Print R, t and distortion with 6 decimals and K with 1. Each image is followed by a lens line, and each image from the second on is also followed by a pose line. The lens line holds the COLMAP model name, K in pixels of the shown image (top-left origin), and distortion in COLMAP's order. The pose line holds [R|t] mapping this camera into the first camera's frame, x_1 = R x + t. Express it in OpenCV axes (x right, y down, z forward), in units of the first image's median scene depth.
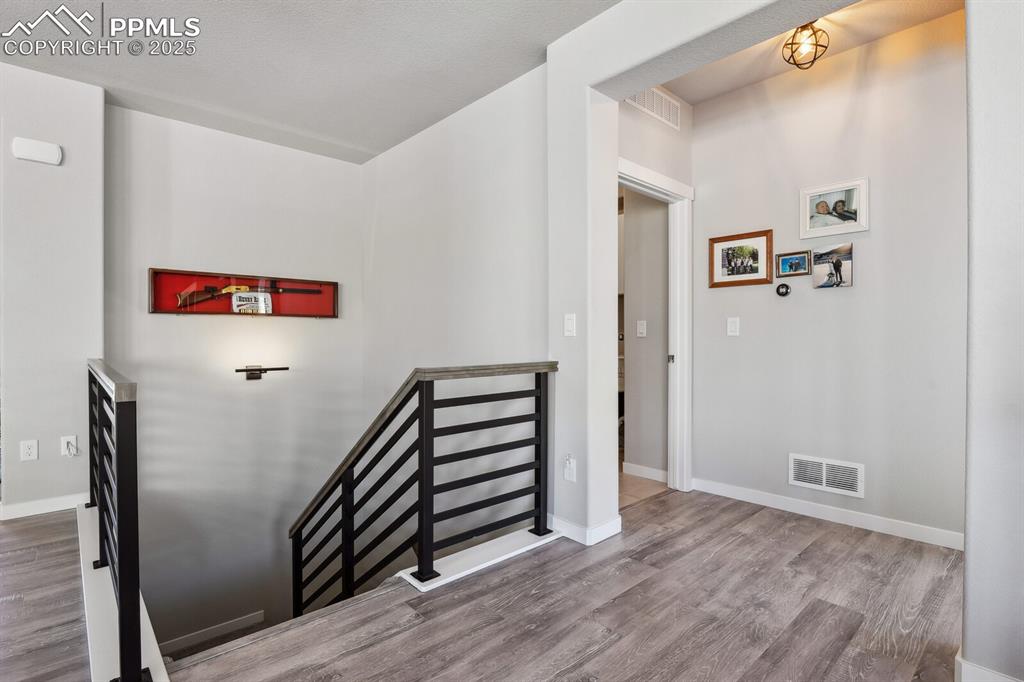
lens RADIAL K [[499.6, 0, 522.0], [0, 499.6, 341.2], [0, 0, 1]] dist [-0.007073, -0.005107]
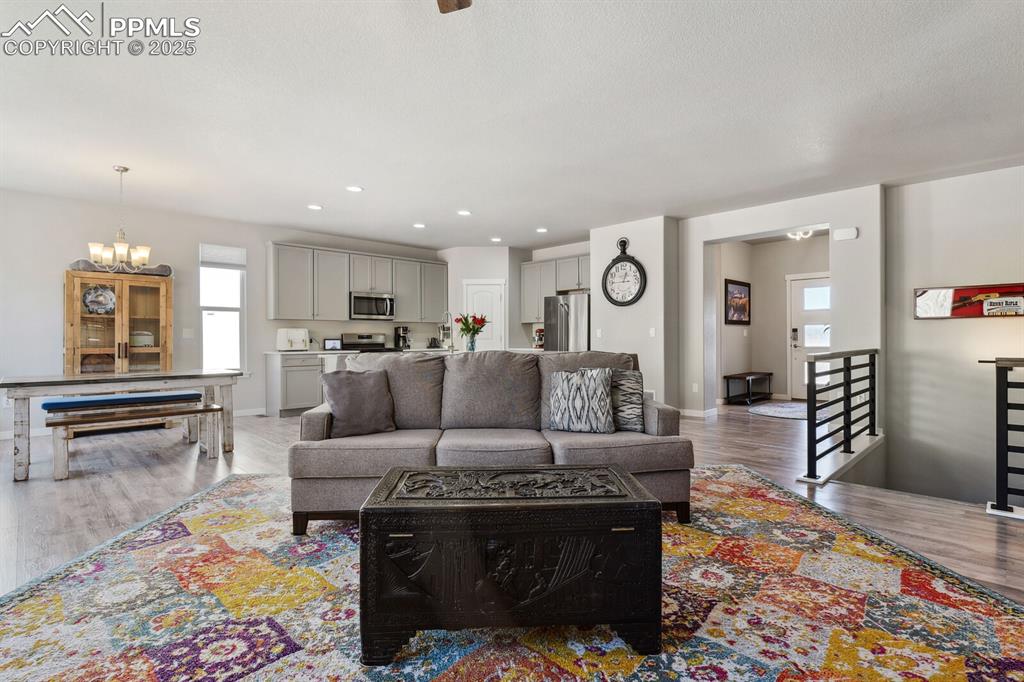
lens RADIAL K [[499.6, 0, 514.7], [0, 499.6, 345.4], [0, 0, 1]] dist [-0.007073, -0.005107]
pose [[0.033076, 0.016473, -0.999317, 0.779020], [-0.003624, 0.999860, 0.016362, 0.002035], [0.999446, 0.003080, 0.033131, -0.272195]]
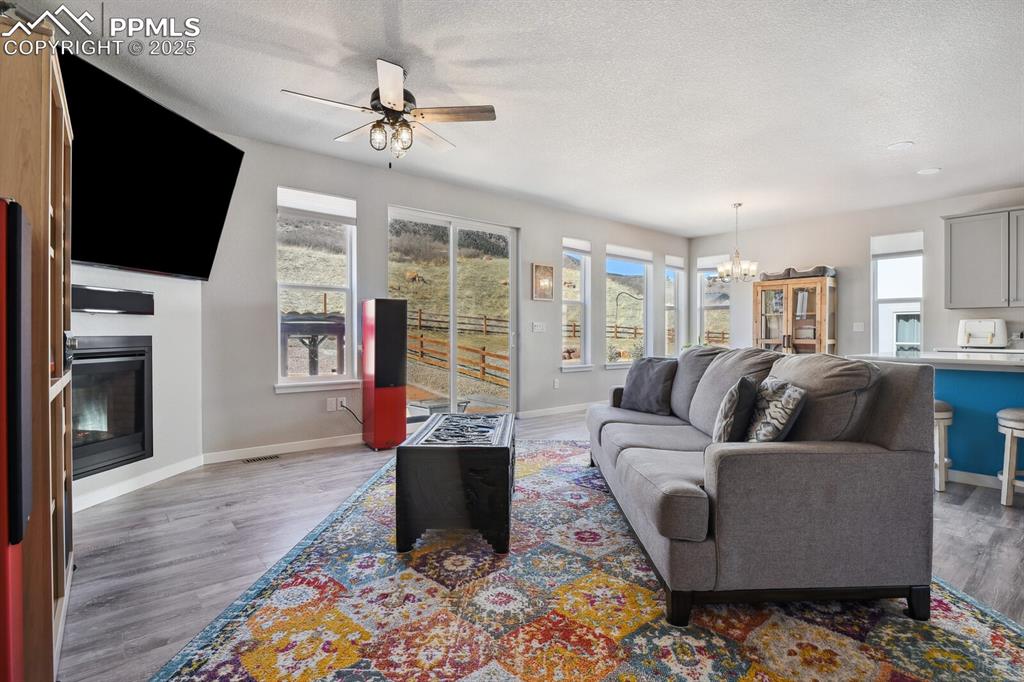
lens RADIAL K [[499.6, 0, 519.3], [0, 499.6, 338.5], [0, 0, 1]] dist [-0.007073, -0.005107]
pose [[-0.999097, 0.001498, 0.042455, 0.040838], [0.002271, 0.999832, 0.018166, -0.001584], [-0.042420, 0.018246, -0.998933, 0.650427]]
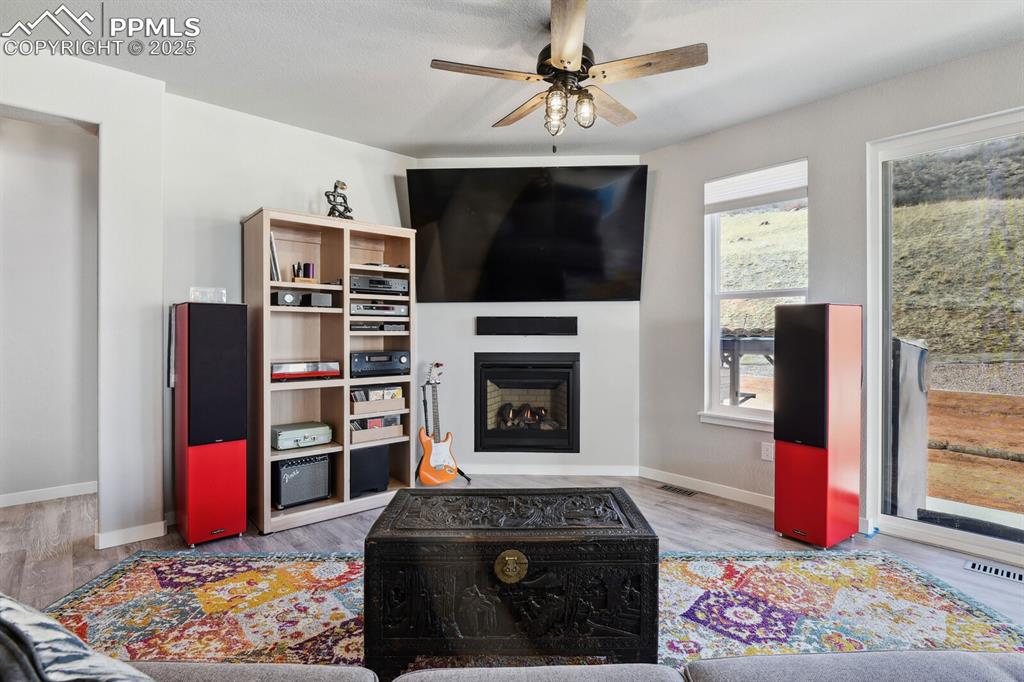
lens RADIAL K [[499.6, 0, 515.5], [0, 499.6, 336.3], [0, 0, 1]] dist [-0.007073, -0.005107]
pose [[0.012316, -0.003126, 0.999919, -0.437032], [0.005272, 0.999981, 0.003061, -0.037837], [-0.999910, 0.005234, 0.012333, -0.271688]]
